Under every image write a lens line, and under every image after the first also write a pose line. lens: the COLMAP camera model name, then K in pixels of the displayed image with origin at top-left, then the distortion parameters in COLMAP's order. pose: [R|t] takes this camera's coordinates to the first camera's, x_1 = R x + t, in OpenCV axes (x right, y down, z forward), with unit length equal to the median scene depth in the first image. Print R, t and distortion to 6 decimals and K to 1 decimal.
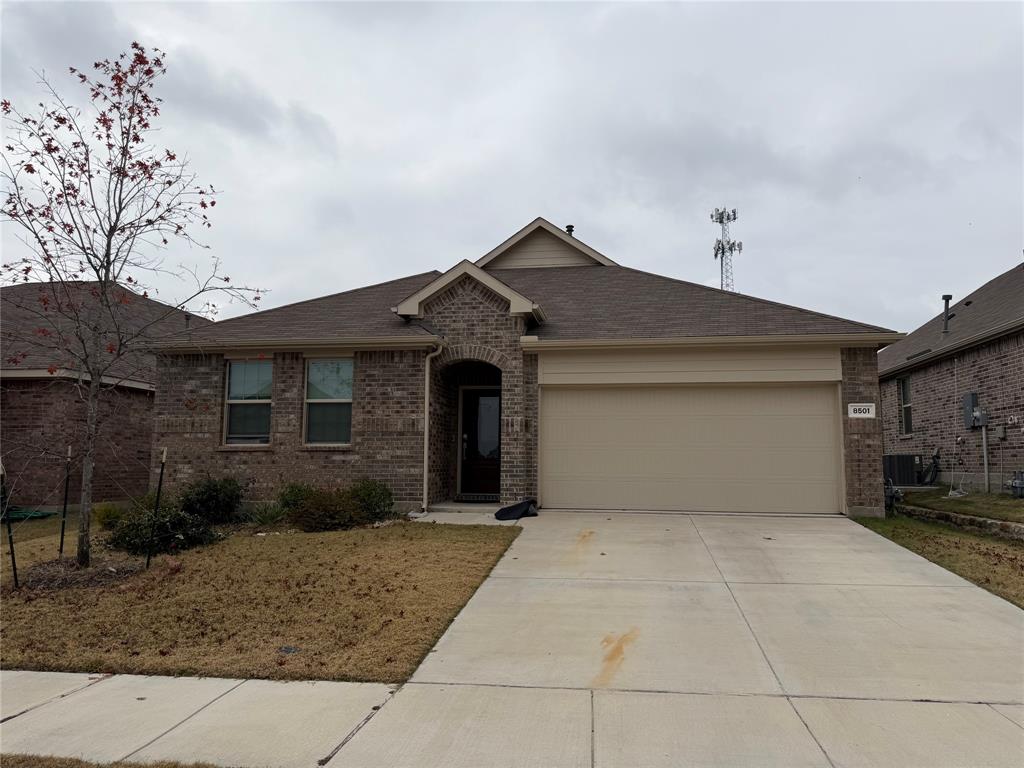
lens RADIAL K [[725.2, 0, 512.0], [0, 725.2, 384.0], [0, 0, 1]] dist [0.002620, -0.001196]
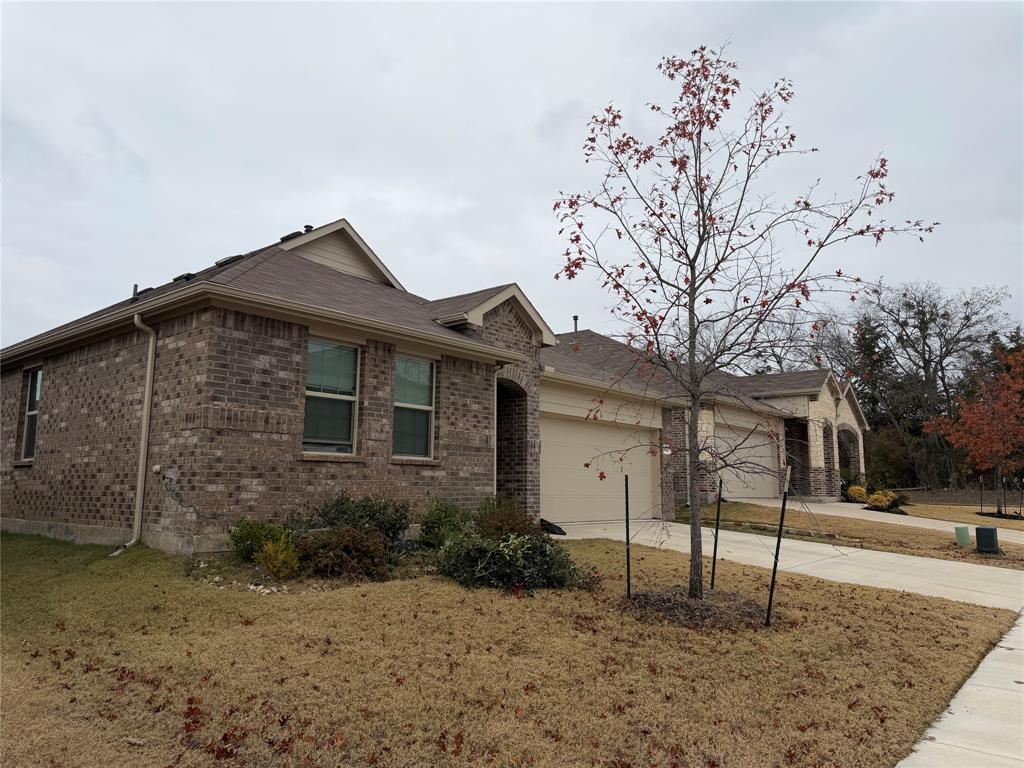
lens RADIAL K [[725.2, 0, 512.0], [0, 725.2, 384.0], [0, 0, 1]] dist [0.002620, -0.001196]
pose [[0.525754, 0.123813, 0.841578, -0.909353], [-0.104272, 0.991270, -0.080695, 0.053666], [-0.844221, -0.045328, 0.534074, 0.445104]]
